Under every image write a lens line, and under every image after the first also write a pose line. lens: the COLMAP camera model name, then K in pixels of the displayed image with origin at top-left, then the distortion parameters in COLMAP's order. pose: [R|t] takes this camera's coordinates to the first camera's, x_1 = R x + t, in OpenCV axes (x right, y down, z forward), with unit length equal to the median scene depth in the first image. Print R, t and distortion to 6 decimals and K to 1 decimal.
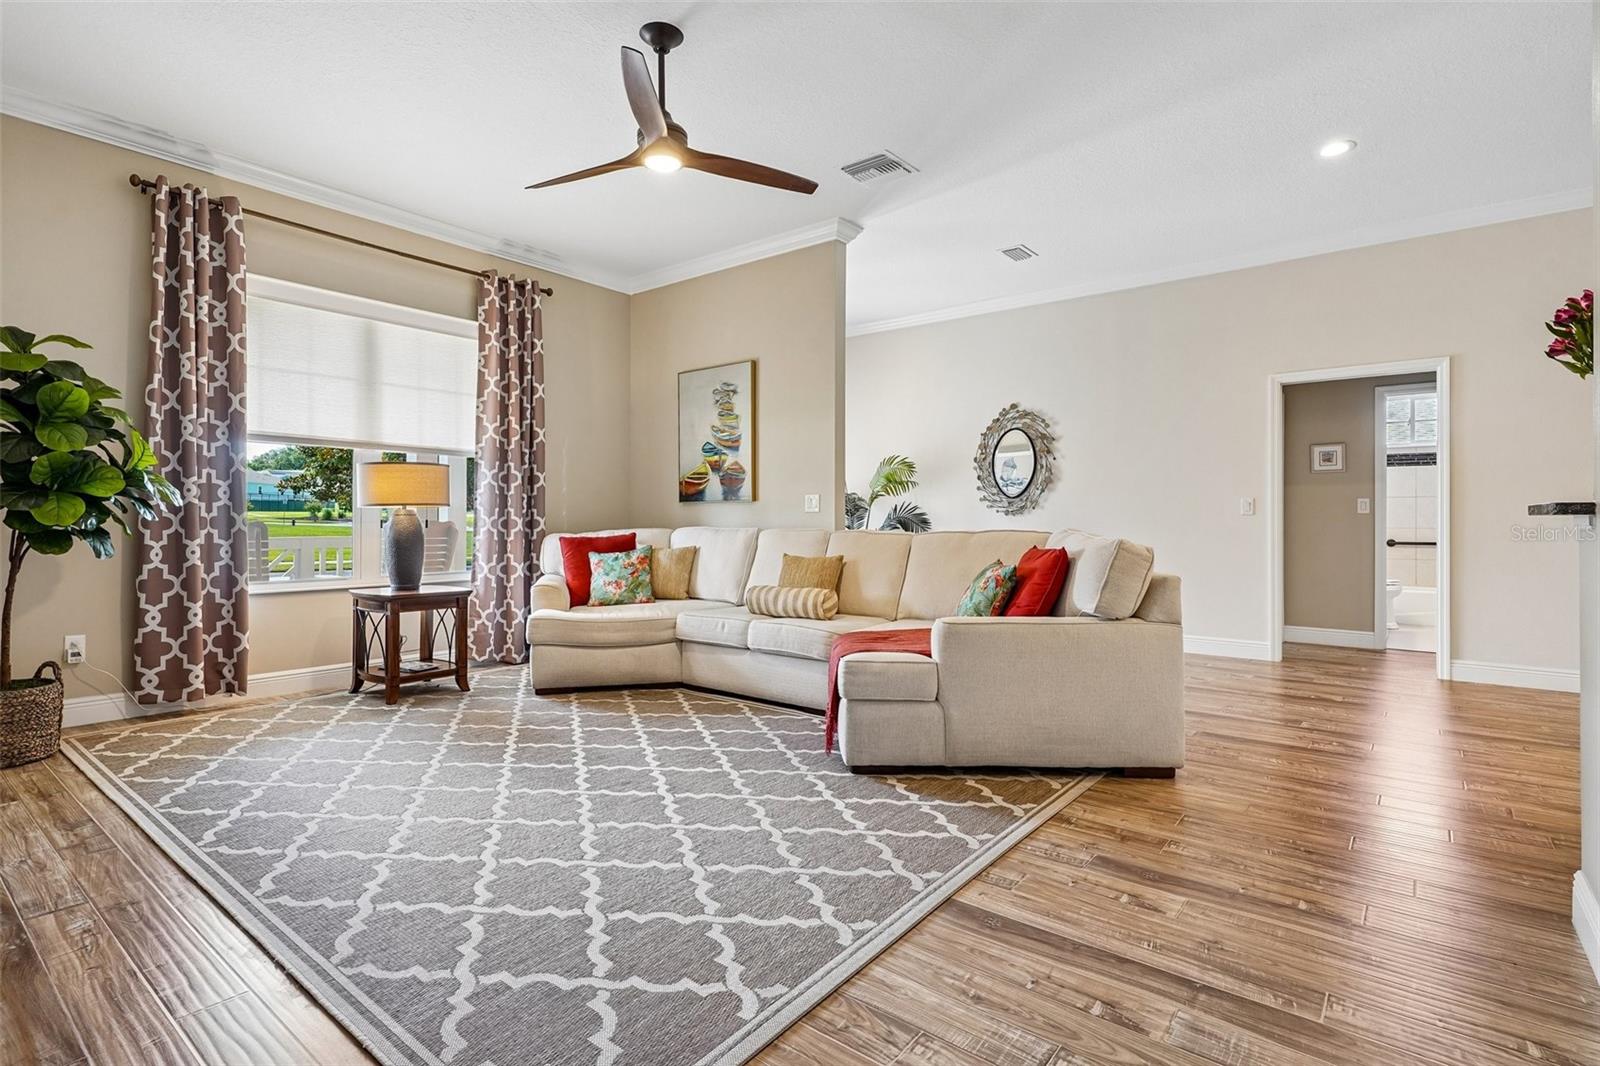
lens RADIAL K [[776.2, 0, 793.6], [0, 776.2, 520.7], [0, 0, 1]] dist [0.003449, -0.002900]
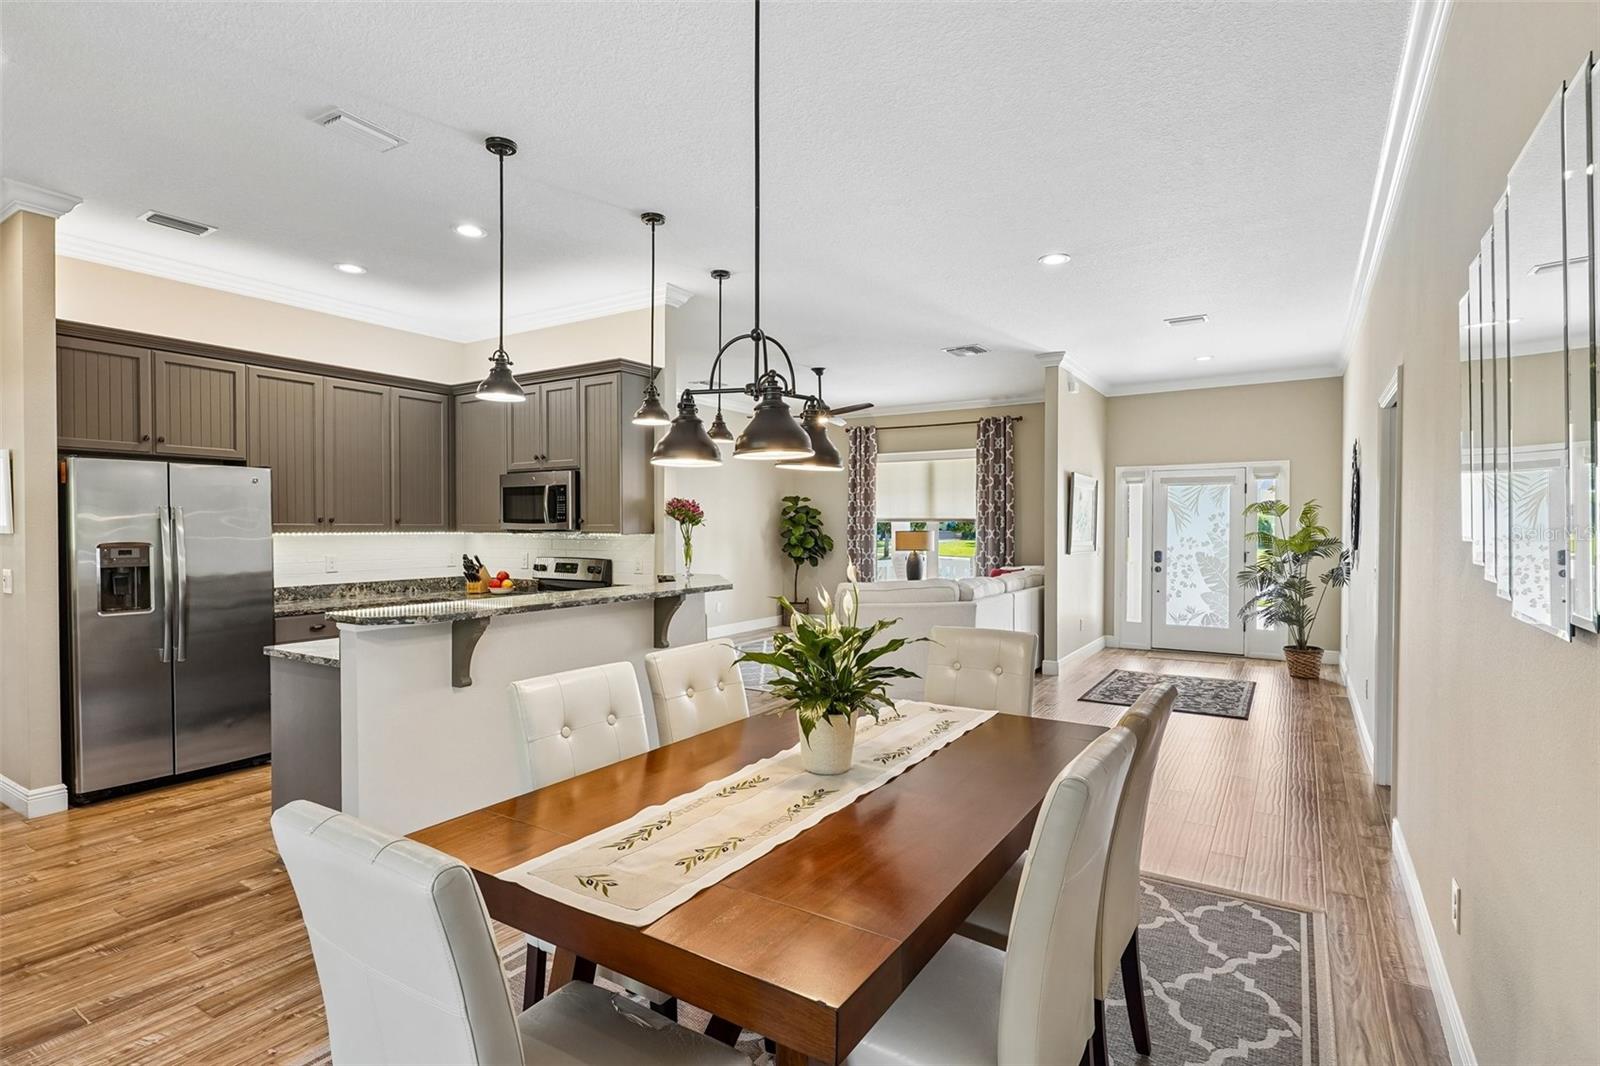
lens RADIAL K [[776.2, 0, 796.4], [0, 776.2, 539.4], [0, 0, 1]] dist [0.003449, -0.002900]
pose [[0.109646, 0.014059, -0.993871, 1.989851], [0.001192, 0.999897, 0.014276, -0.100288], [0.993970, -0.002750, 0.109618, 0.557468]]
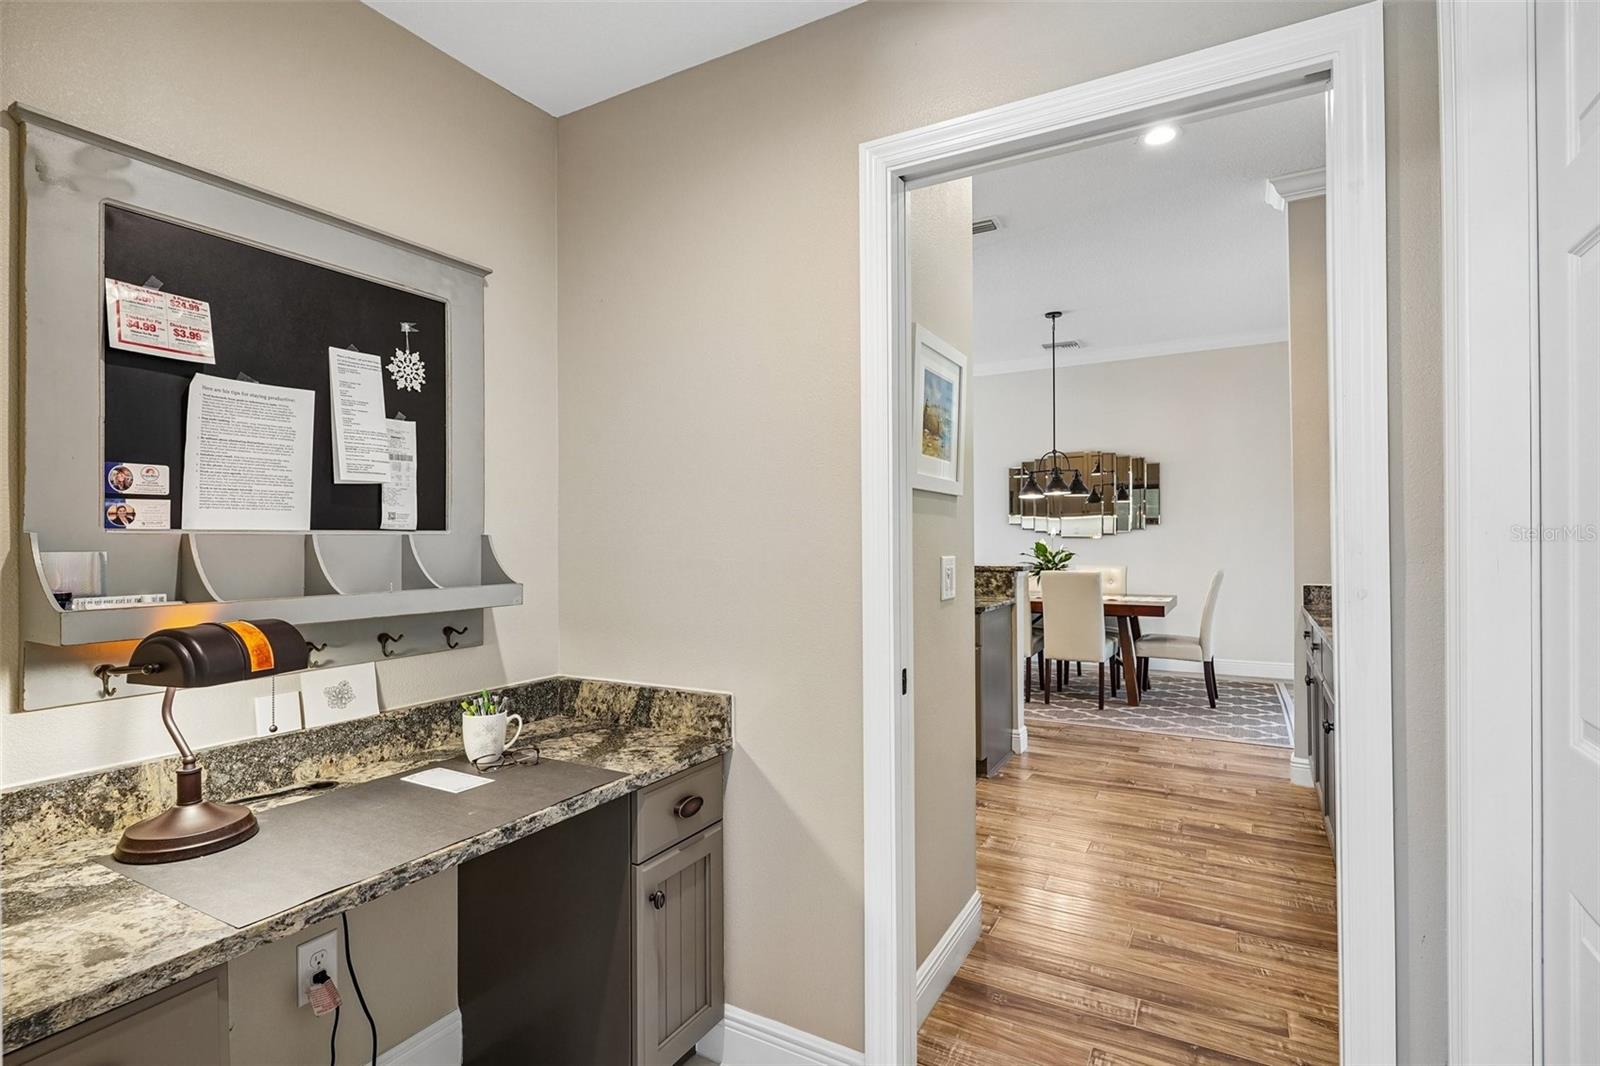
lens RADIAL K [[776.2, 0, 799.0], [0, 776.2, 536.7], [0, 0, 1]] dist [0.003449, -0.002900]
pose [[0.987580, -0.002838, 0.157092, 0.626464], [0.003891, 0.999972, -0.006393, -0.054044], [-0.157069, 0.006925, 0.987563, -0.956854]]
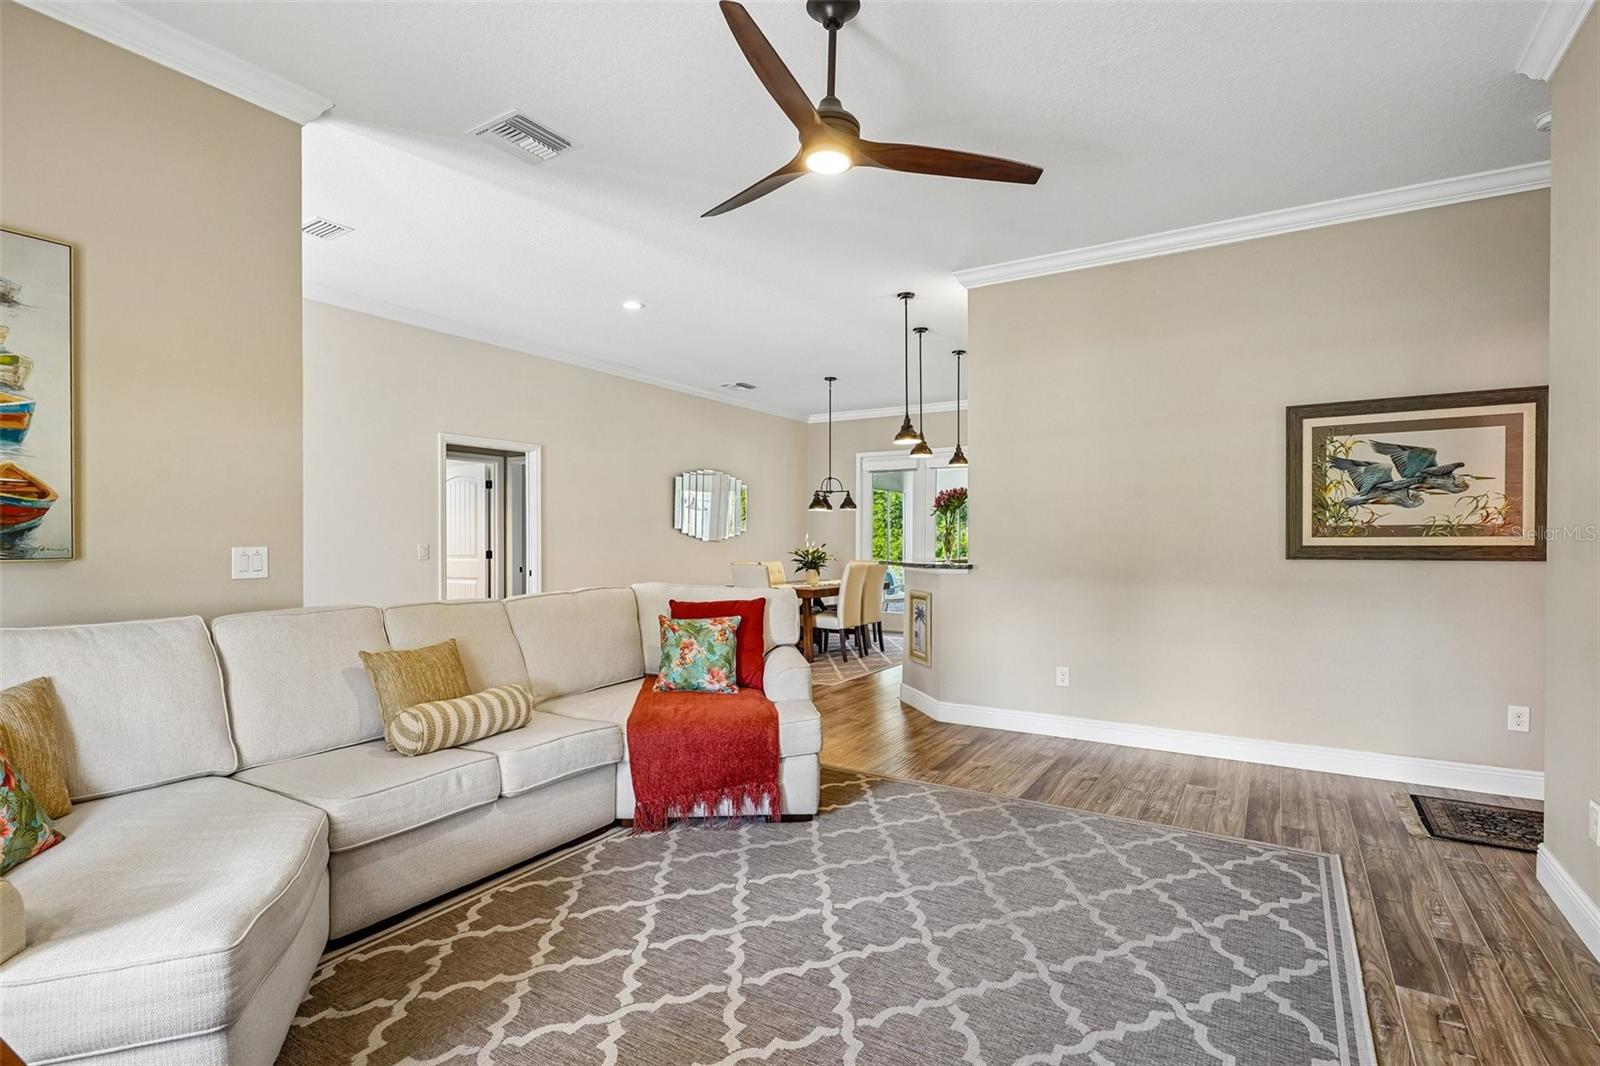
lens RADIAL K [[776.2, 0, 803.5], [0, 776.2, 540.1], [0, 0, 1]] dist [0.003449, -0.002900]
pose [[-0.121739, -0.004051, 0.992554, -0.837478], [-0.000904, 0.999992, 0.003971, -0.058035], [-0.992562, -0.000414, -0.121742, 0.963154]]
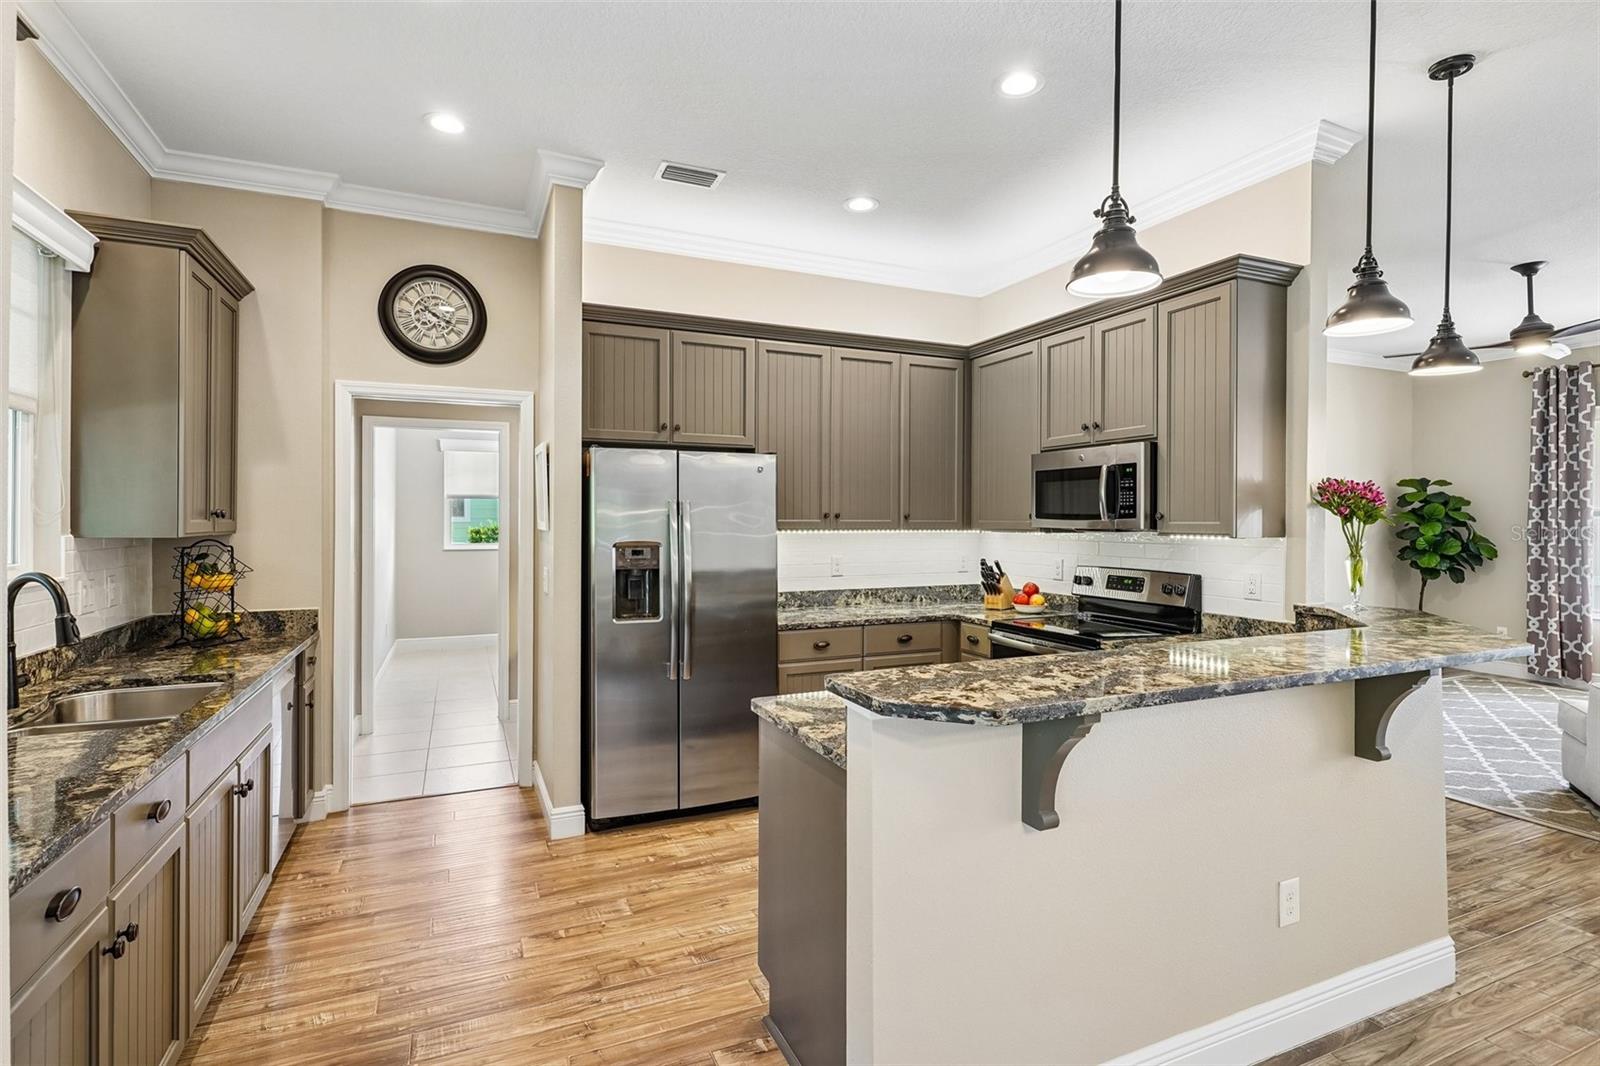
lens RADIAL K [[776.2, 0, 804.4], [0, 776.2, 521.9], [0, 0, 1]] dist [0.003449, -0.002900]
pose [[-0.455160, -0.000734, -0.890409, 1.573274], [-0.002529, 0.999997, 0.000469, -0.106883], [0.890406, 0.002465, -0.455161, 0.367962]]
